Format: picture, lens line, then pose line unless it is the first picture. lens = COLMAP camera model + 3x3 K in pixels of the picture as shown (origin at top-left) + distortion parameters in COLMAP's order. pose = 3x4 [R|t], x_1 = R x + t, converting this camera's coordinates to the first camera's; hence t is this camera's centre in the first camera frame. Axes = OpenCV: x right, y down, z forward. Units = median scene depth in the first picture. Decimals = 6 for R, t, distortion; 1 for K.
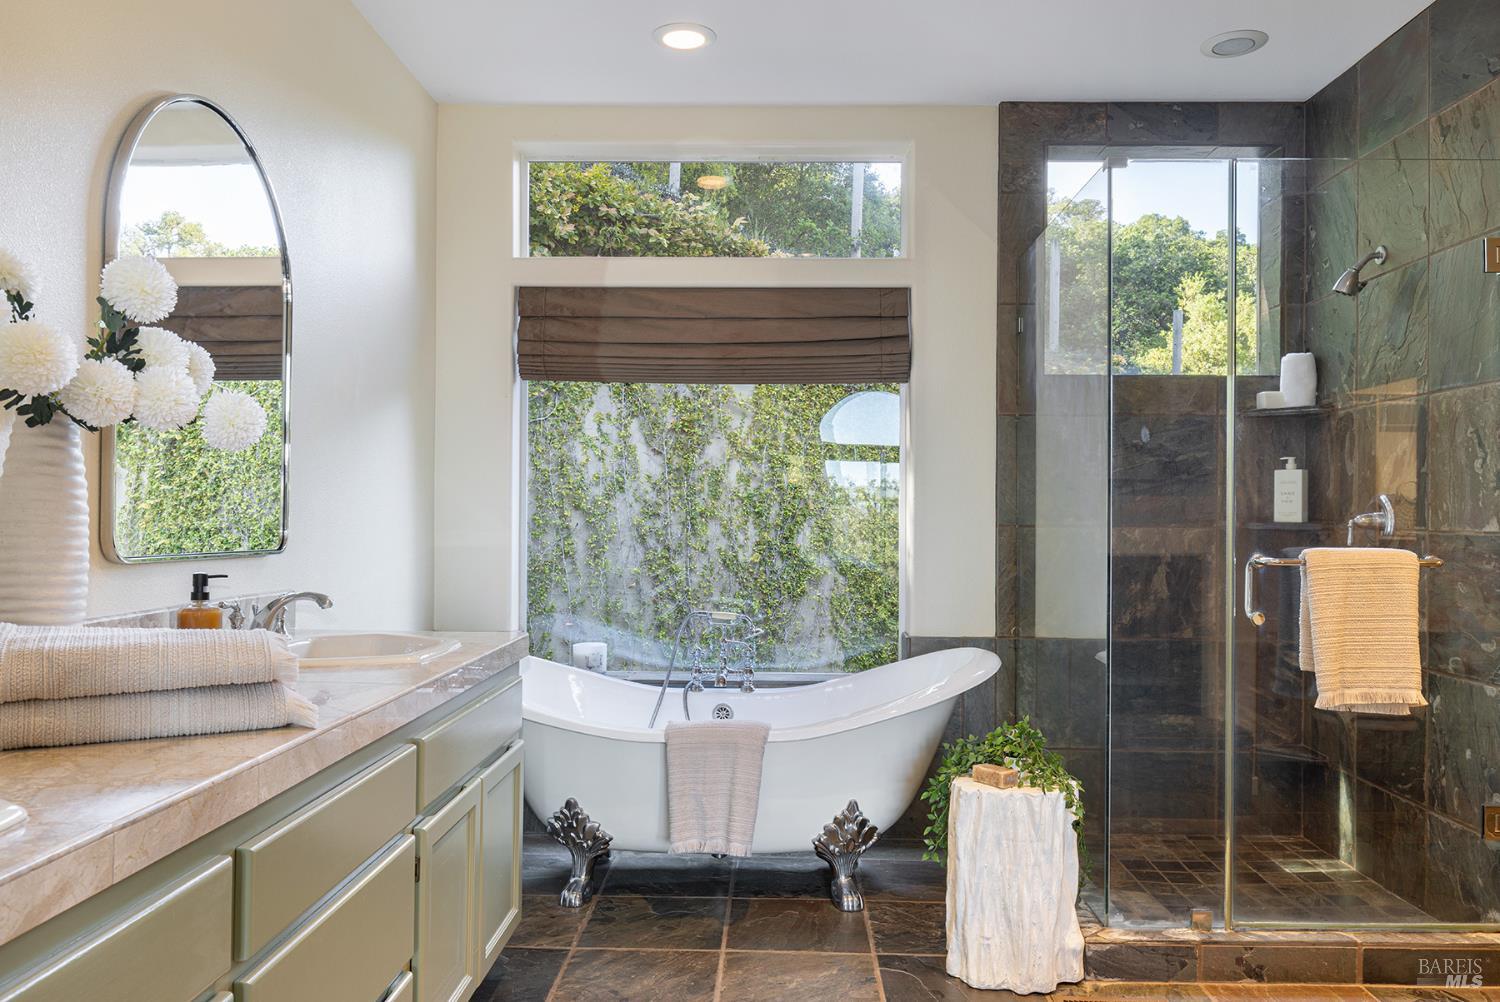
lens RADIAL K [[1102.7, 0, 753.3], [0, 1102.7, 511.6], [0, 0, 1]] dist [0.008564, 0.000970]
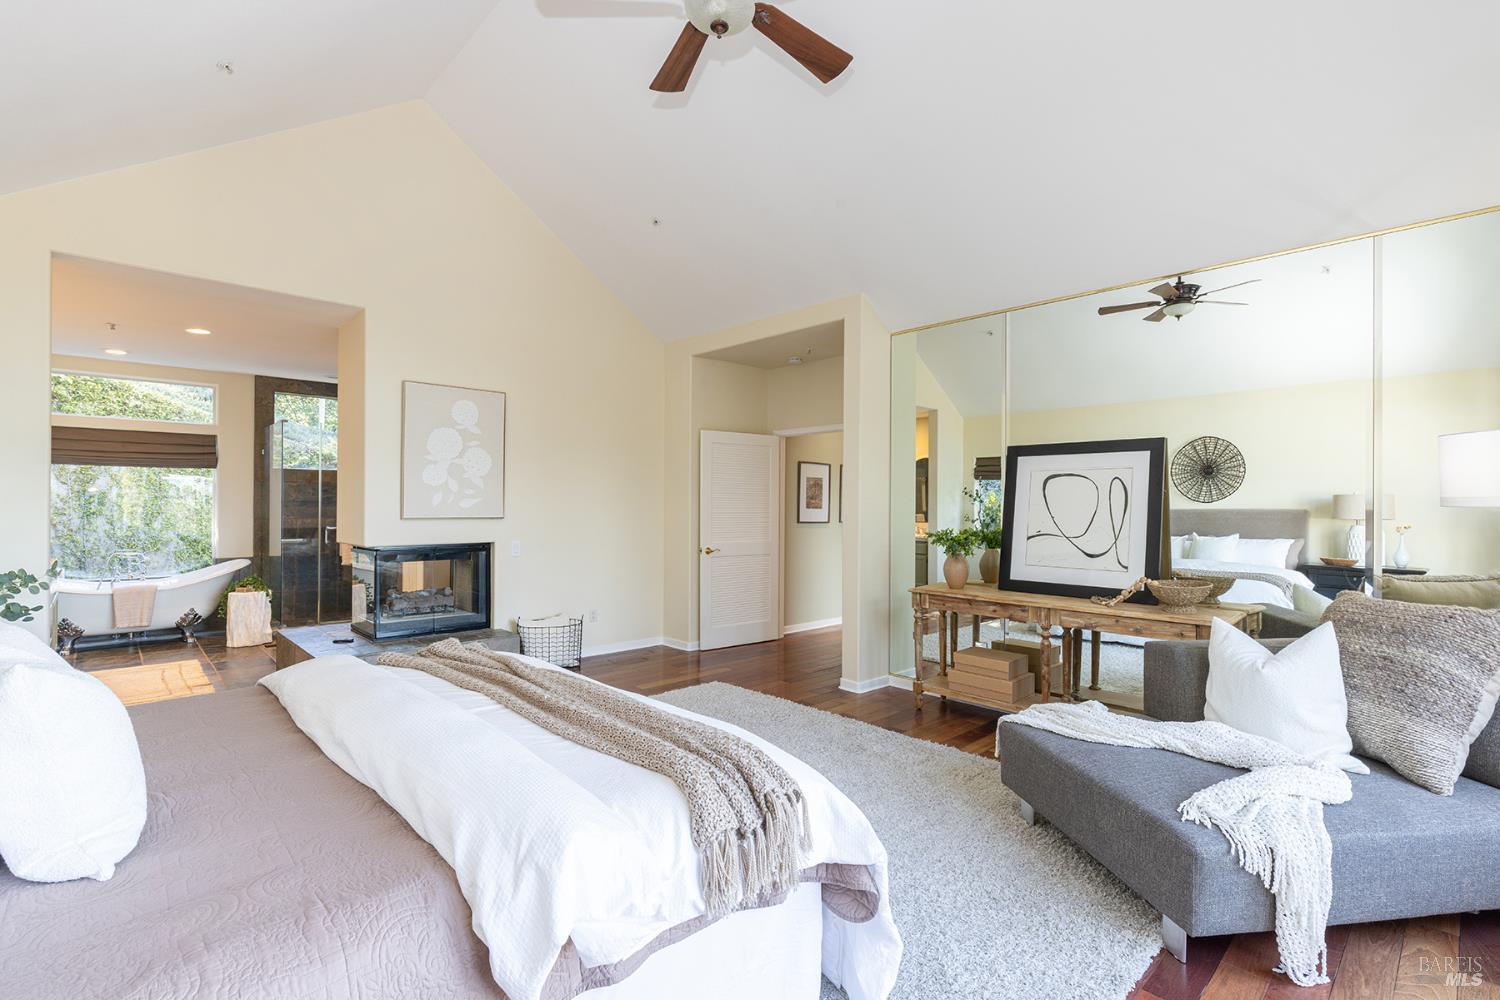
lens RADIAL K [[721.7, 0, 787.2], [0, 721.7, 506.1], [0, 0, 1]] dist [-0.000110, 0.001221]
pose [[0.703488, -0.001598, 0.710705, -0.167381], [-0.006161, 0.999946, 0.008347, -0.053712], [-0.710680, -0.010251, 0.703440, -1.548720]]
